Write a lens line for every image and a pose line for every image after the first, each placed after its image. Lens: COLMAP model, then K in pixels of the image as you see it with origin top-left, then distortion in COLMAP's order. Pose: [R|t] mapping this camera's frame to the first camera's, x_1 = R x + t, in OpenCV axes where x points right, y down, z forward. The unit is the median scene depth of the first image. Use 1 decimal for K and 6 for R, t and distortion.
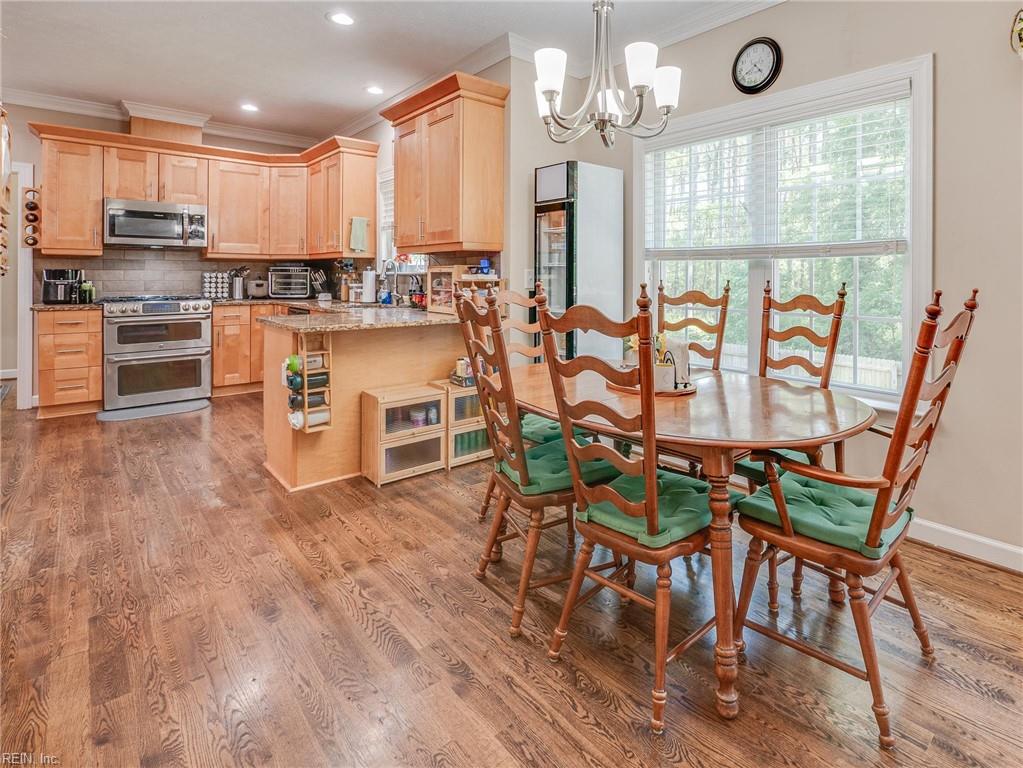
lens RADIAL K [[536.4, 0, 596.6], [0, 536.4, 277.5], [0, 0, 1]] dist [-0.005205, -0.000528]
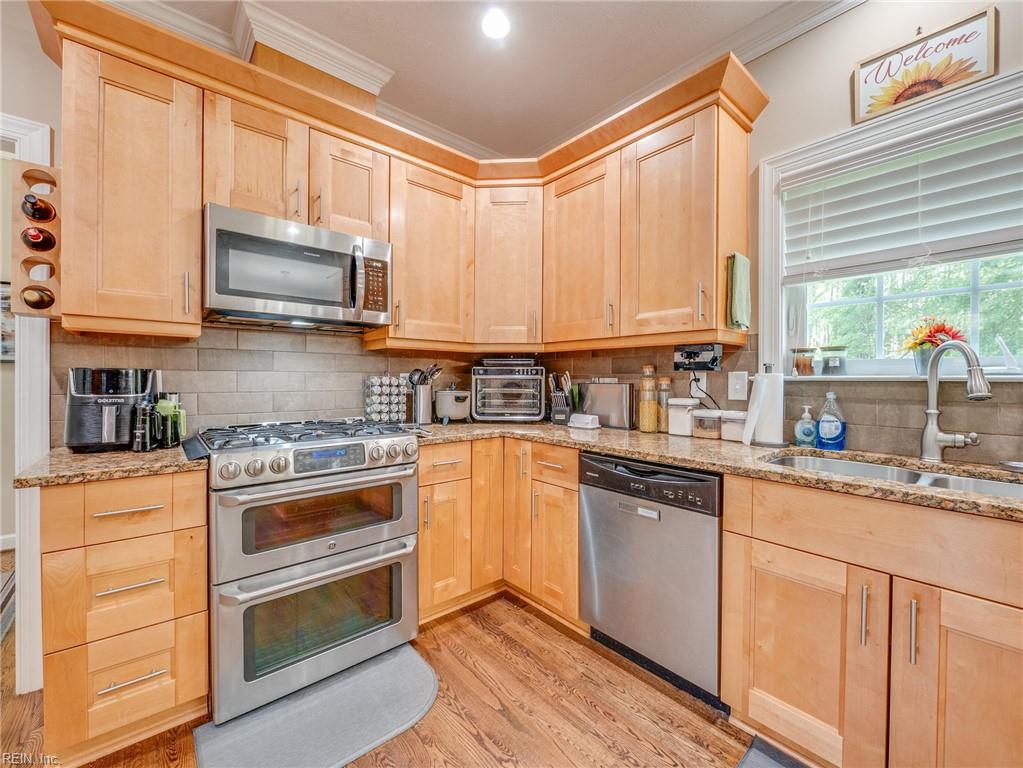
lens RADIAL K [[421.6, 0, 513.9], [0, 421.6, 381.3], [0, 0, 1]] dist [-0.006298, 0.000583]
pose [[0.998356, 0.001232, -0.057303, -0.620333], [-0.001055, 0.999995, 0.003116, -0.005830], [0.057307, -0.003051, 0.998352, 0.639902]]
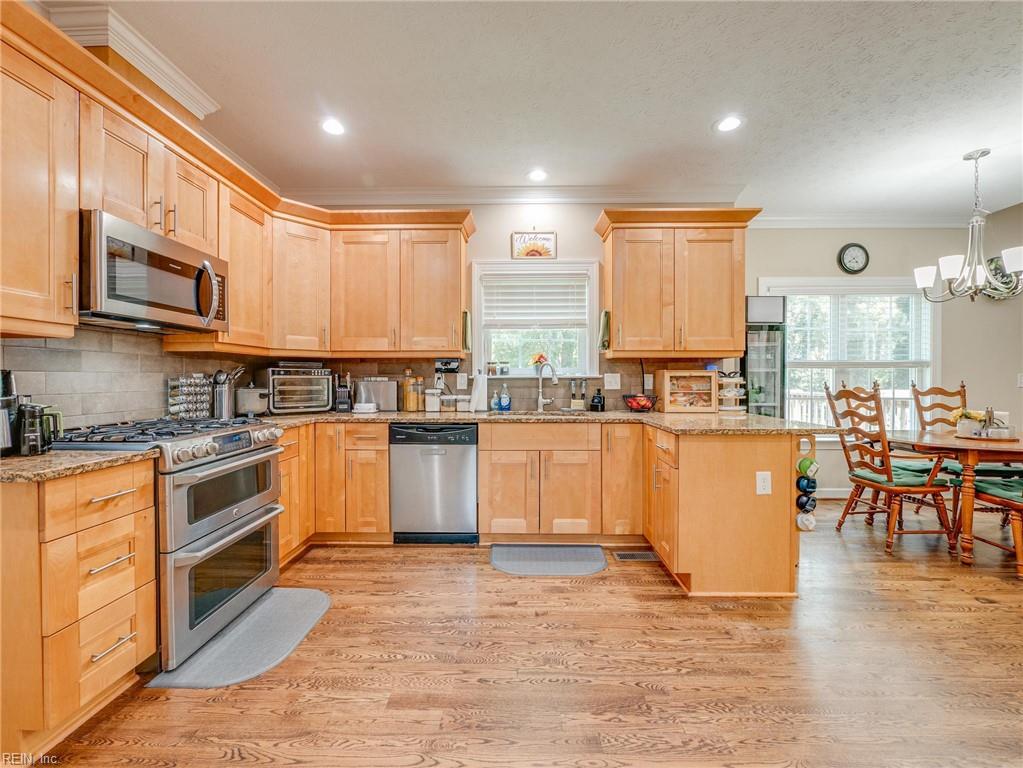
lens RADIAL K [[424.2, 0, 514.1], [0, 424.2, 381.8], [0, 0, 1]] dist [-0.007192, 0.000367]
pose [[0.706805, -0.011333, 0.707318, -0.877293], [0.005934, 0.999931, 0.010093, -0.006531], [-0.707384, -0.002937, 0.706823, 0.477502]]
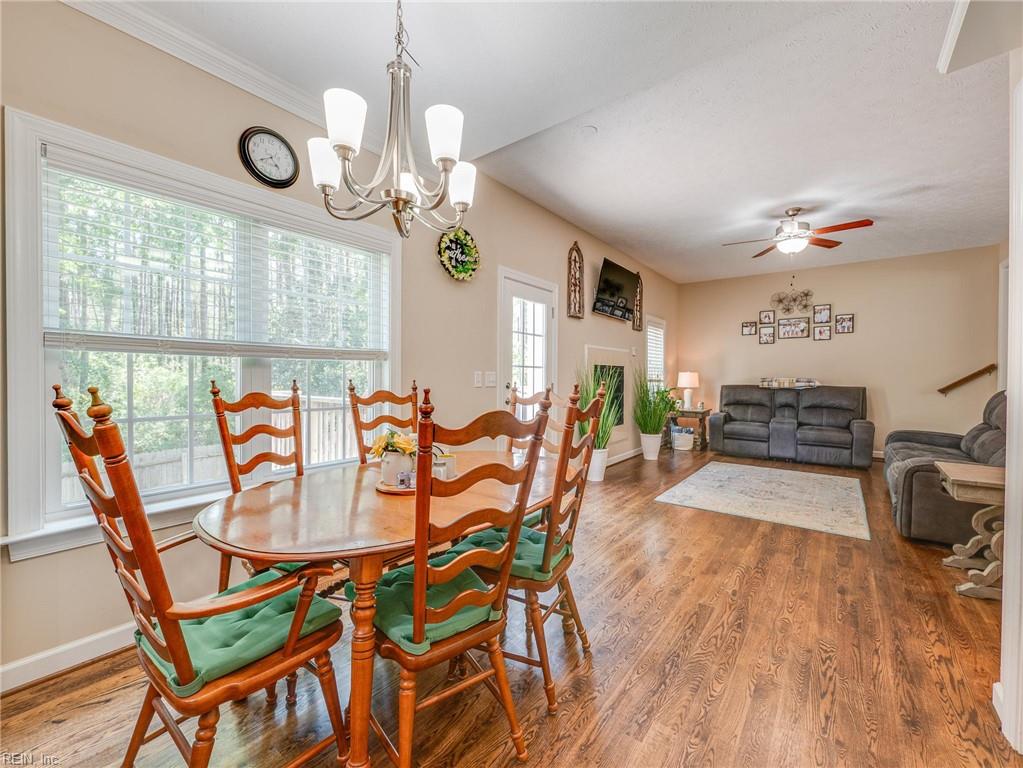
lens RADIAL K [[421.6, 0, 513.9], [0, 421.6, 381.3], [0, 0, 1]] dist [-0.006298, 0.000583]
pose [[-0.139665, -0.016090, 0.990068, -0.313647], [-0.002607, 0.999870, 0.015881, -0.002778], [-0.990195, -0.000363, -0.139689, 0.398469]]
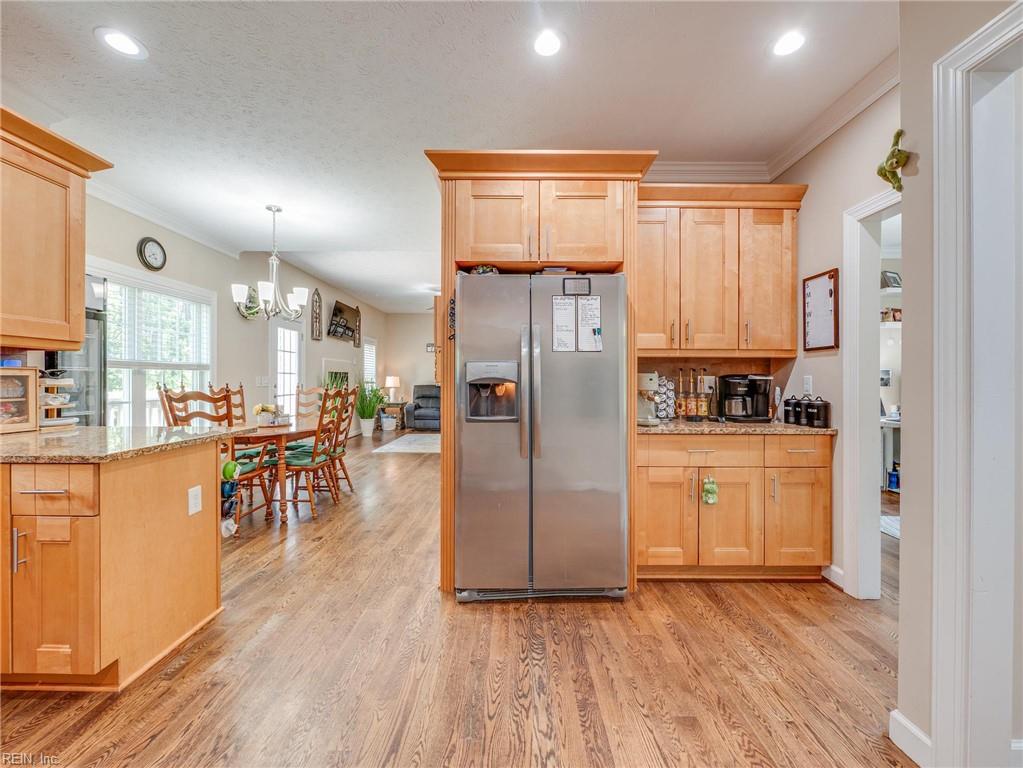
lens RADIAL K [[424.2, 0, 514.1], [0, 424.2, 381.8], [0, 0, 1]] dist [-0.007192, 0.000367]
pose [[-0.717384, -0.008741, 0.696623, -0.854816], [-0.003645, 0.999955, 0.008794, -0.006738], [-0.696668, 0.003769, -0.717384, 0.687705]]
